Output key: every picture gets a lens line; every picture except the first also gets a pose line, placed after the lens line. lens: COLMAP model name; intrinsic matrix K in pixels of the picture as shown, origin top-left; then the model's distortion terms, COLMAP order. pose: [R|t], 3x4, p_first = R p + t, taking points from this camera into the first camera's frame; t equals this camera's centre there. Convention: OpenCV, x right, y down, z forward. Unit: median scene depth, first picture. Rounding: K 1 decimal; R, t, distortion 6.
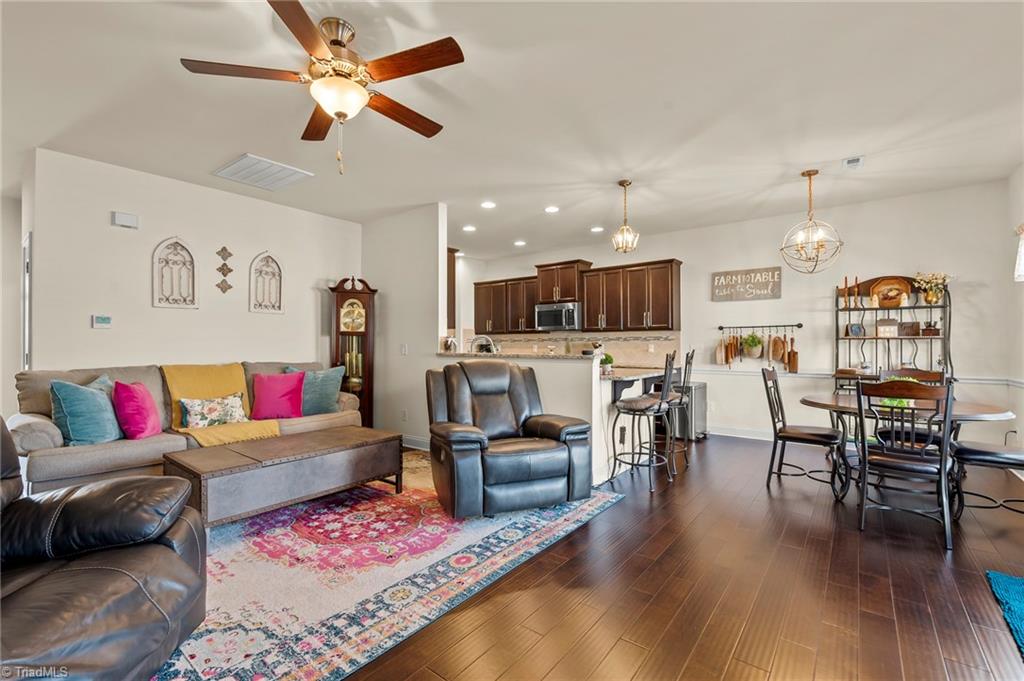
lens RADIAL K [[434.5, 0, 506.3], [0, 434.5, 341.1], [0, 0, 1]] dist [0.002126, -0.000960]
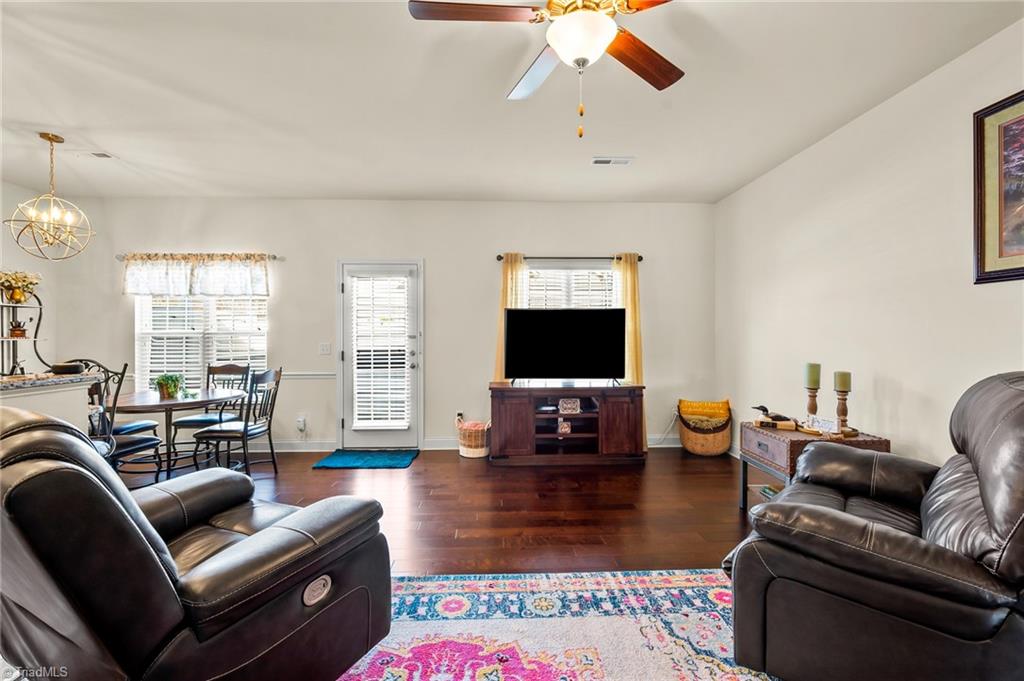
lens RADIAL K [[434.5, 0, 511.8], [0, 434.5, 341.3], [0, 0, 1]] dist [0.002126, -0.000960]
pose [[-0.648607, -0.002474, 0.761119, -1.051685], [-0.002824, 0.999996, 0.000844, -0.014849], [-0.761118, -0.001602, -0.648611, 1.886653]]
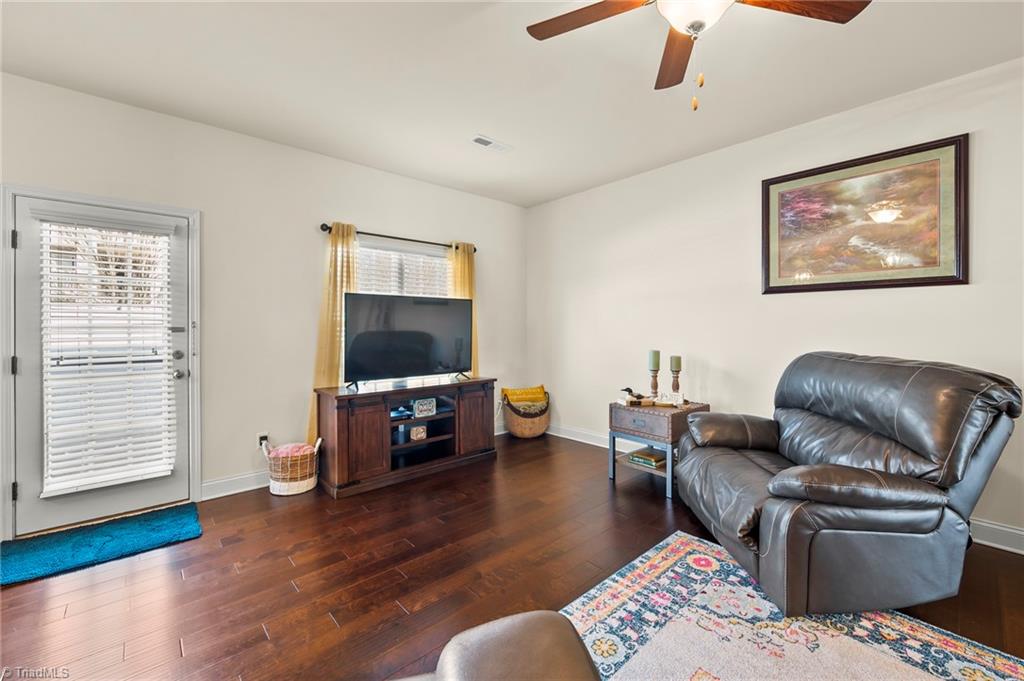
lens RADIAL K [[418.1, 0, 514.6], [0, 418.1, 331.6], [0, 0, 1]] dist [-0.001065, -0.000049]
pose [[-0.985987, 0.004146, 0.166774, -0.233004], [0.004091, 0.999991, -0.000672, -0.023758], [-0.166775, 0.000019, -0.985995, 2.020962]]
